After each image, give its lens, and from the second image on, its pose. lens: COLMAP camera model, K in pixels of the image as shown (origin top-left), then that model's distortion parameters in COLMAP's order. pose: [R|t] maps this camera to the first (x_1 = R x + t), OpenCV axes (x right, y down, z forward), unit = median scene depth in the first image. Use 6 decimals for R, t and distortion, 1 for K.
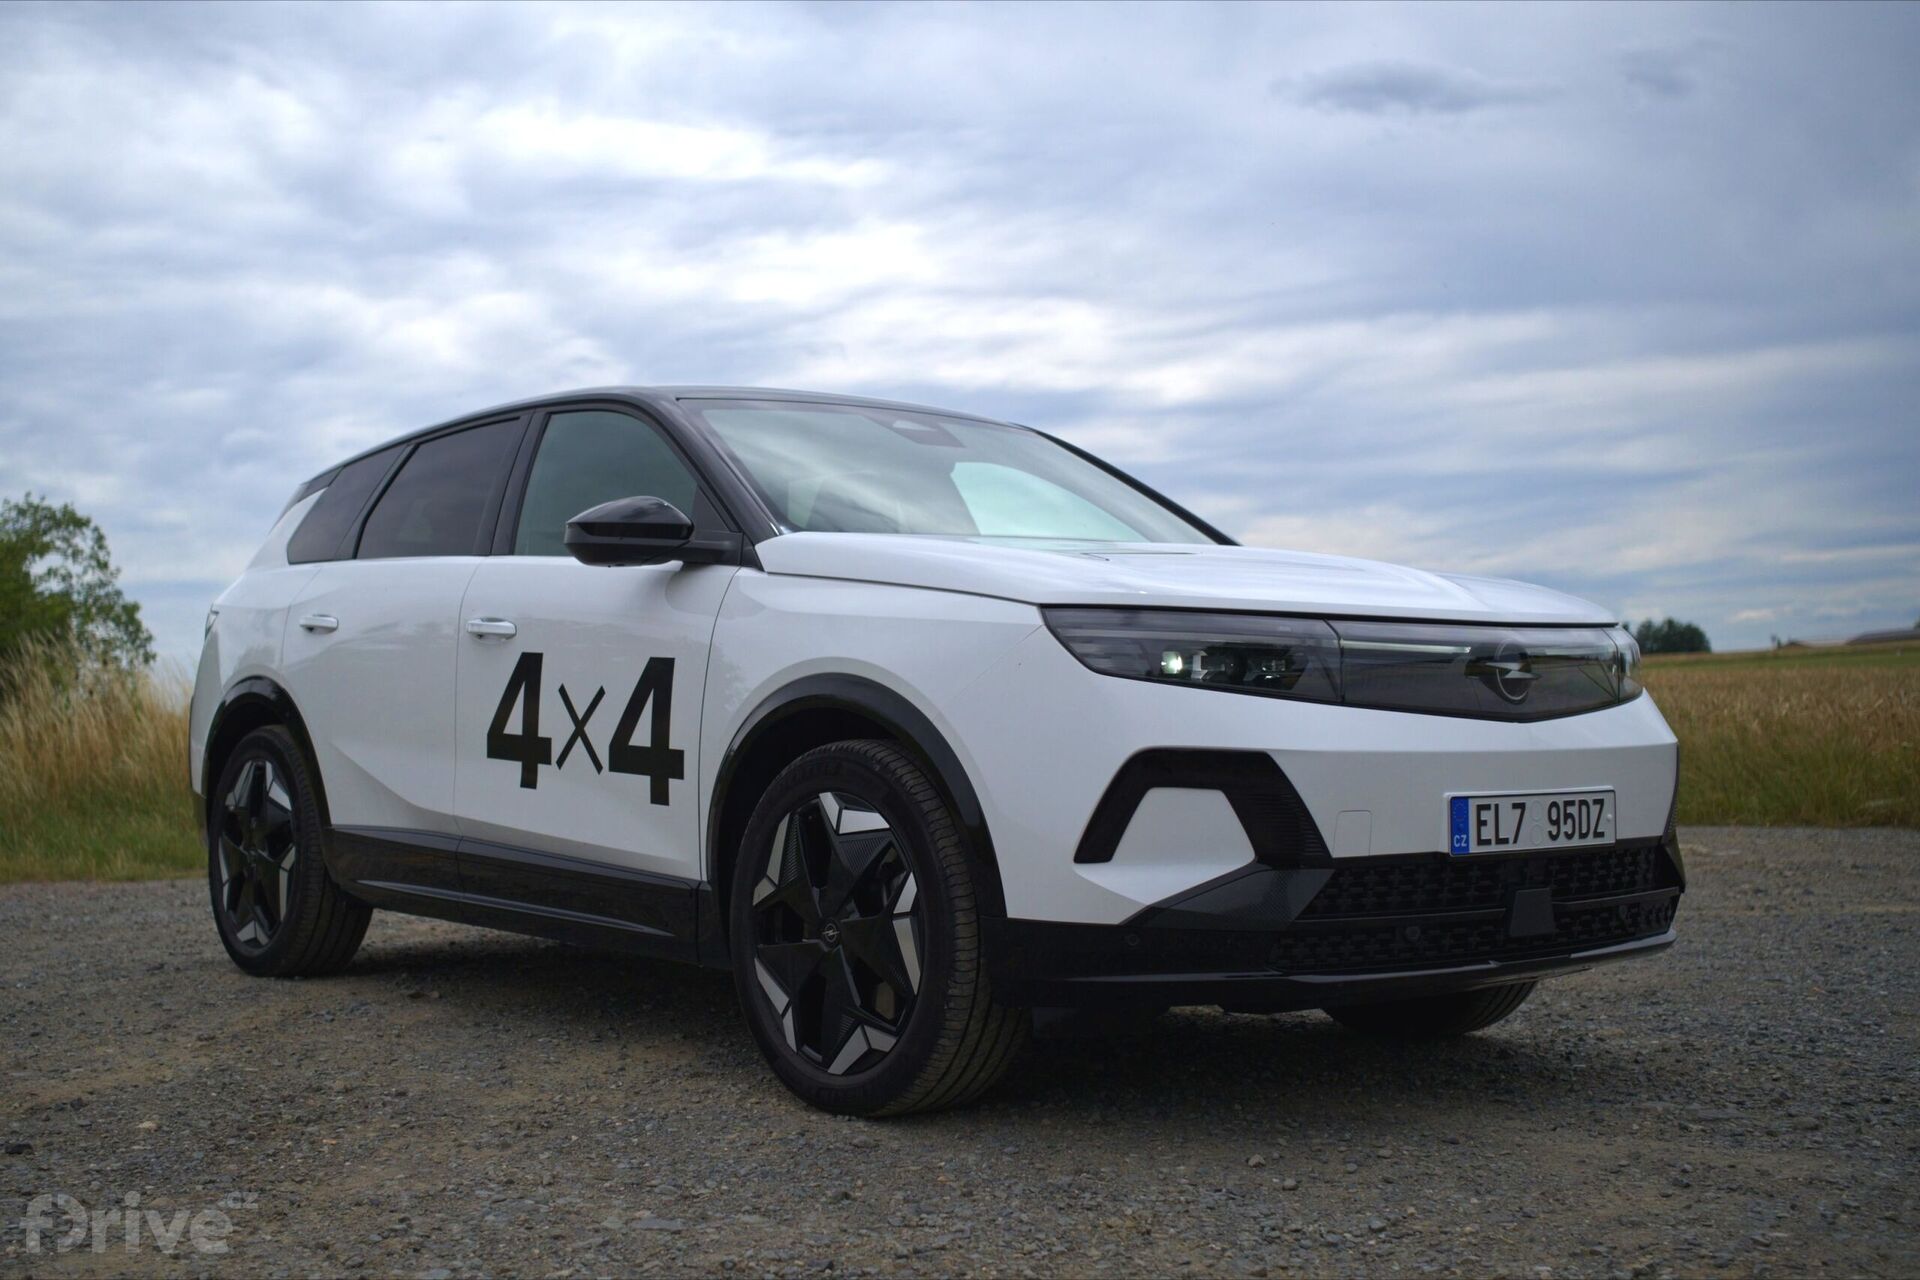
lens RADIAL K [[1948.0, 0, 960.0], [0, 1948.0, 640.0], [0, 0, 1]] dist [-0.055658, 0.024468]
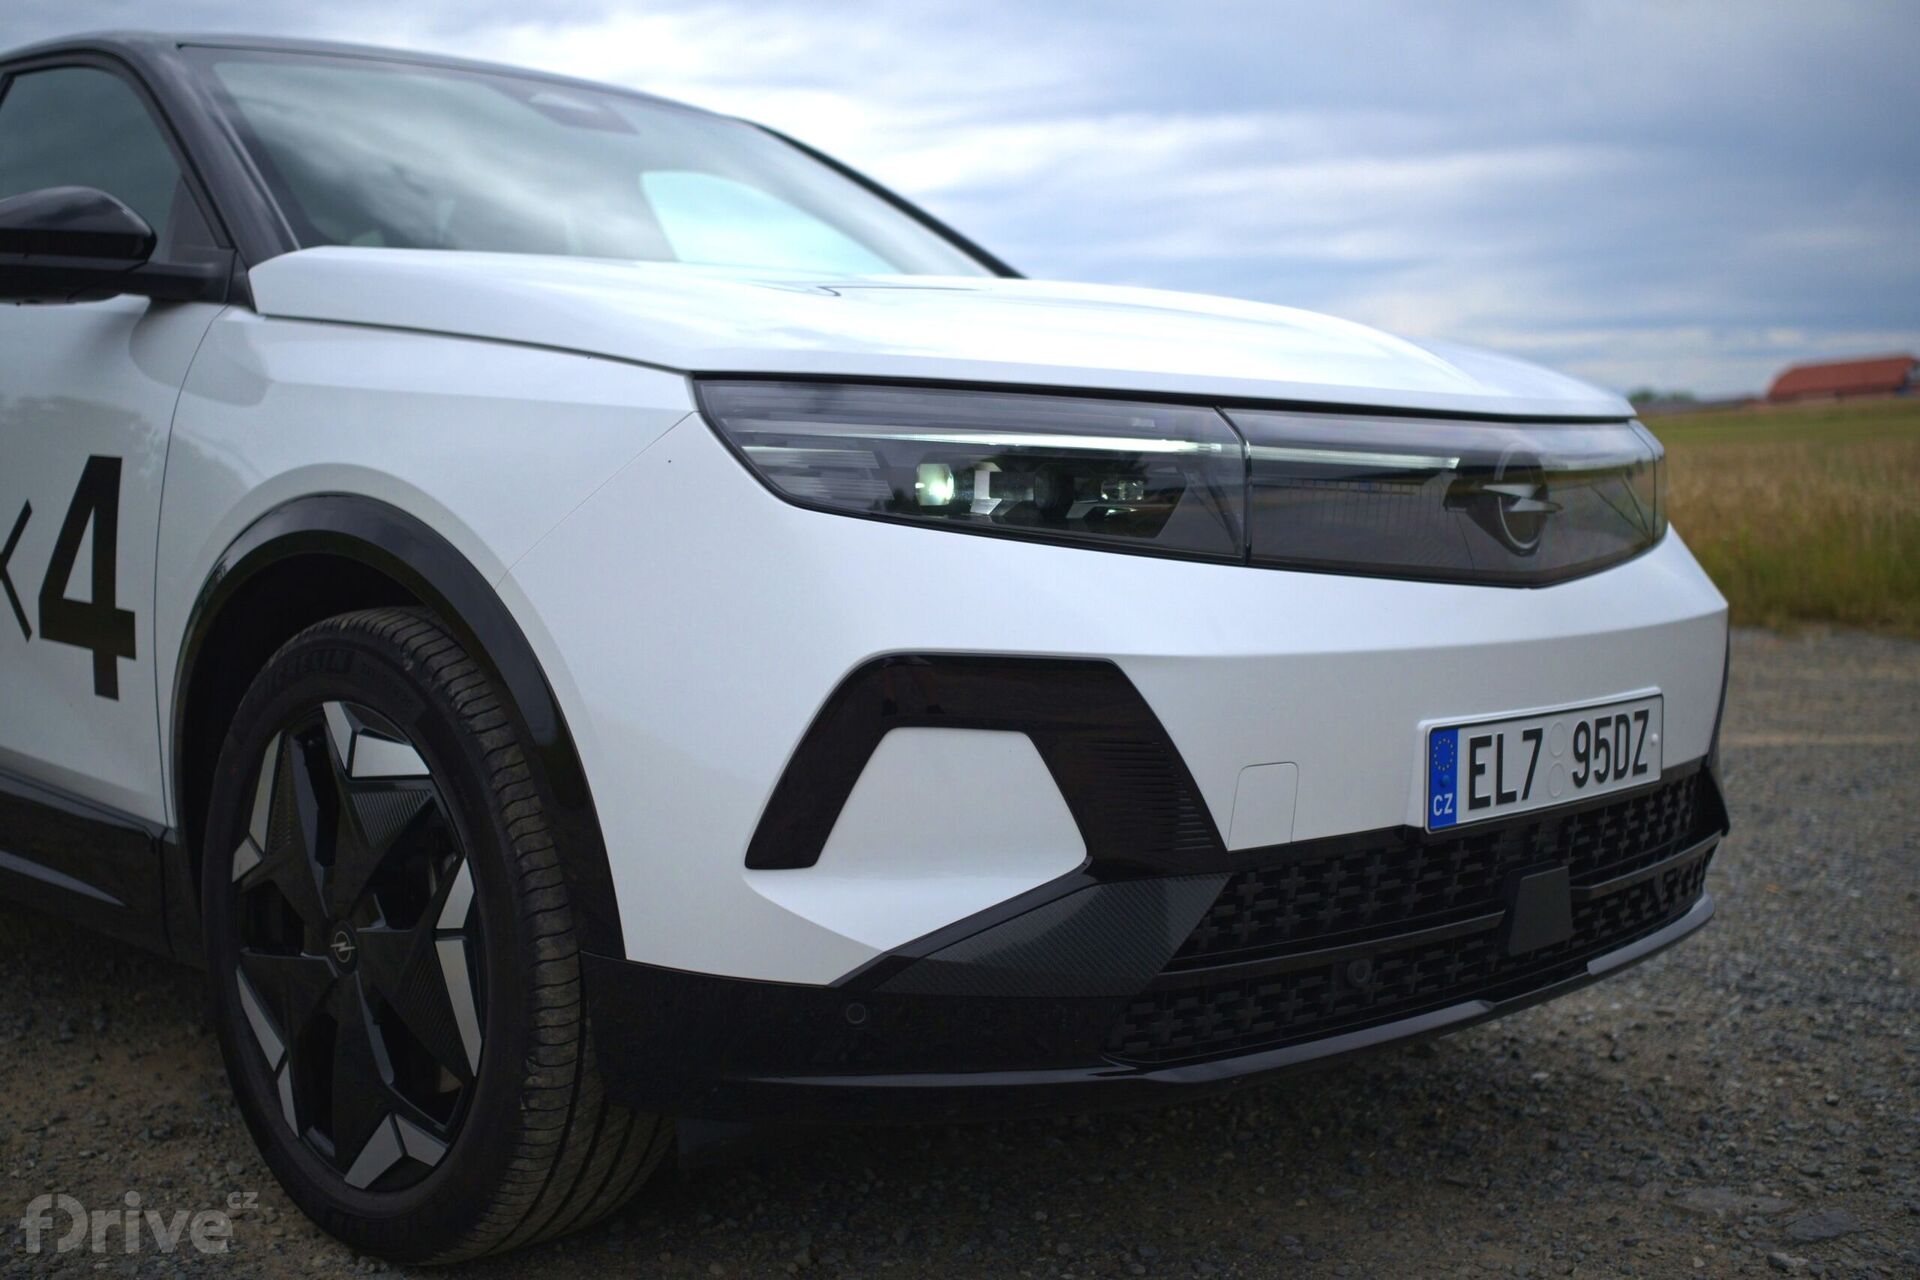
lens RADIAL K [[1948.0, 0, 960.0], [0, 1948.0, 640.0], [0, 0, 1]] dist [-0.055658, 0.024468]
pose [[0.993630, -0.002884, 0.112653, 0.053527], [-0.010195, 0.993272, 0.115352, -0.007417], [-0.112228, -0.115766, 0.986916, 0.452129]]
